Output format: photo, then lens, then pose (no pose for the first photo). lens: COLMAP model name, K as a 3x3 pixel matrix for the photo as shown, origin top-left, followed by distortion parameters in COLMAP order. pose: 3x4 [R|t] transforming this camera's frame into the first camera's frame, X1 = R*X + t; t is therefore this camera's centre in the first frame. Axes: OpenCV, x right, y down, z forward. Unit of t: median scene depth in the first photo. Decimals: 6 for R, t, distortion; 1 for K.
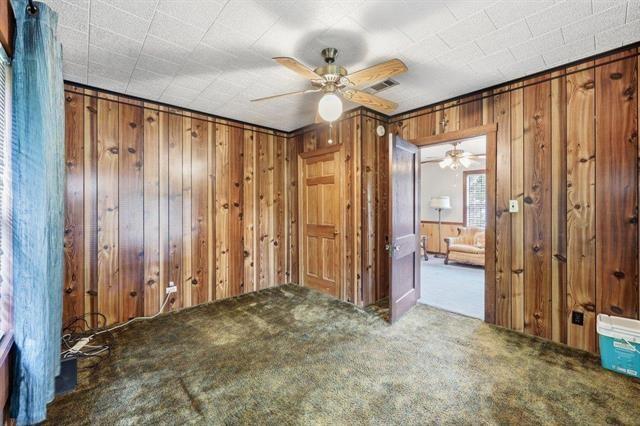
lens RADIAL K [[257.1, 0, 323.0], [0, 257.1, 209.1], [0, 0, 1]] dist [-0.003482, 0.001303]
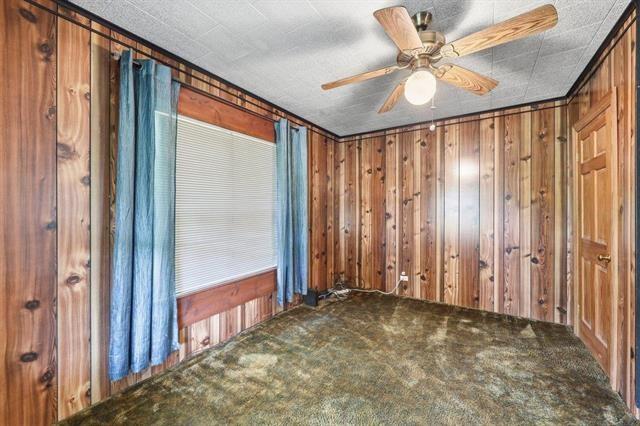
lens RADIAL K [[257.1, 0, 323.3], [0, 257.1, 211.1], [0, 0, 1]] dist [-0.003482, 0.001303]
pose [[0.256256, 0.007622, -0.966579, 0.461200], [-0.005864, 0.999963, 0.006331, -0.007388], [0.966591, 0.004046, 0.256292, 0.311134]]
